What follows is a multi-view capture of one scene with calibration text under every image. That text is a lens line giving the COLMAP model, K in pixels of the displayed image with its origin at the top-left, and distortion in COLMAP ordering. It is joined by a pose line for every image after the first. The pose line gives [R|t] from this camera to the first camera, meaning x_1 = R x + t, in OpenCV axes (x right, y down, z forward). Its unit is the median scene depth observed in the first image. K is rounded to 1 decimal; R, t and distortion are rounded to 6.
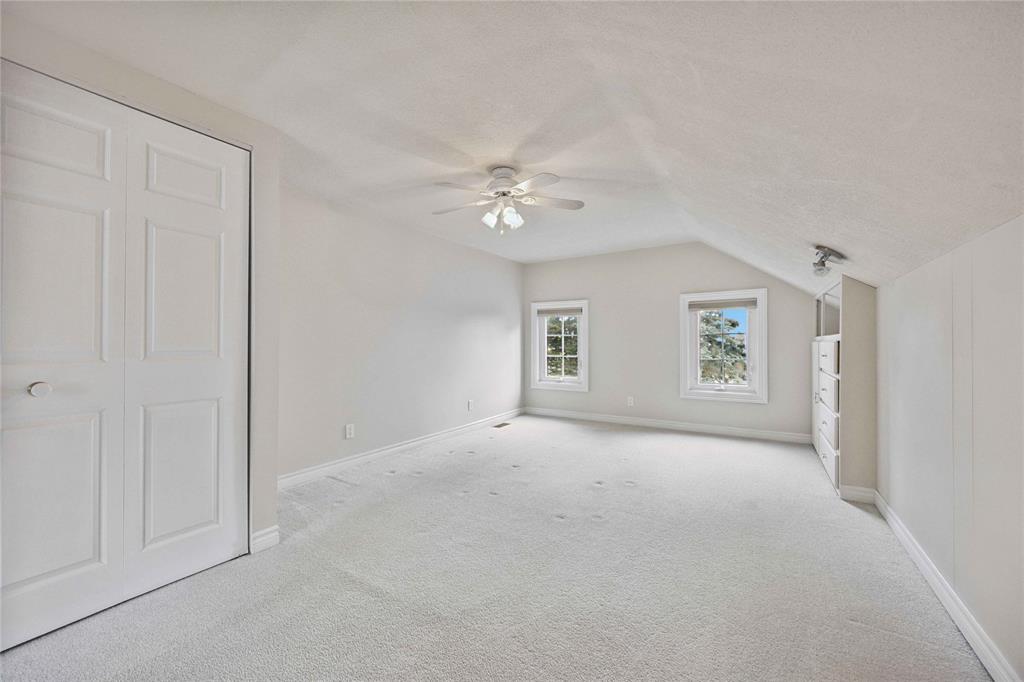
lens RADIAL K [[394.7, 0, 512.8], [0, 394.7, 341.4], [0, 0, 1]] dist [-0.004112, -0.000496]
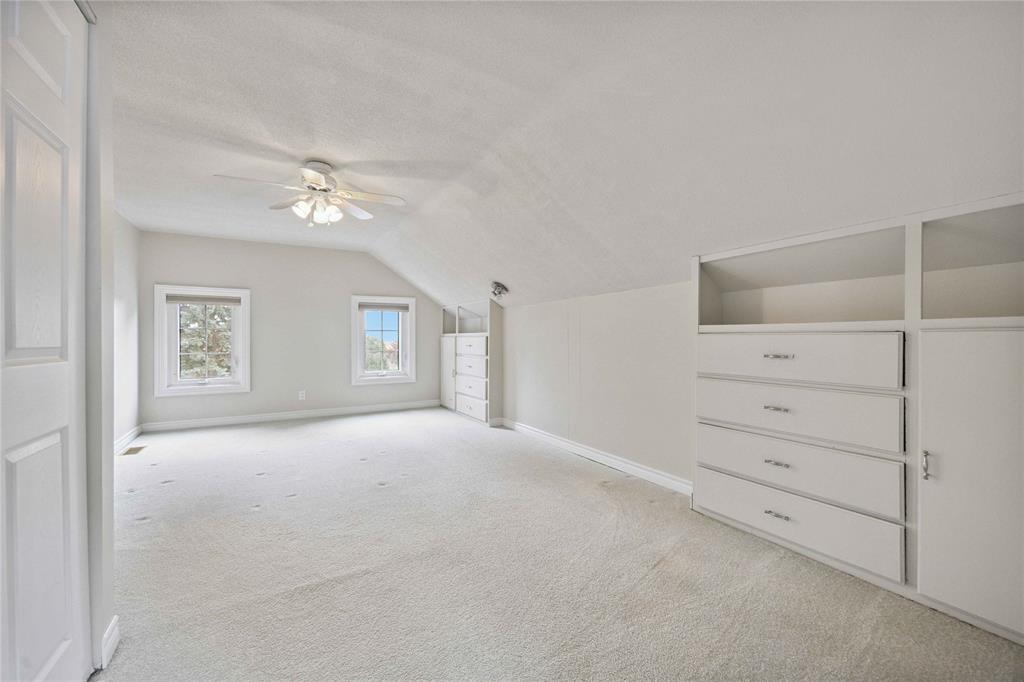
lens RADIAL K [[394.7, 0, 509.4], [0, 394.7, 340.1], [0, 0, 1]] dist [-0.004112, -0.000496]
pose [[0.474110, -0.002768, 0.880461, -0.400566], [-0.004198, 0.999977, 0.005404, 0.003025], [-0.880456, -0.006258, 0.474087, 0.058554]]
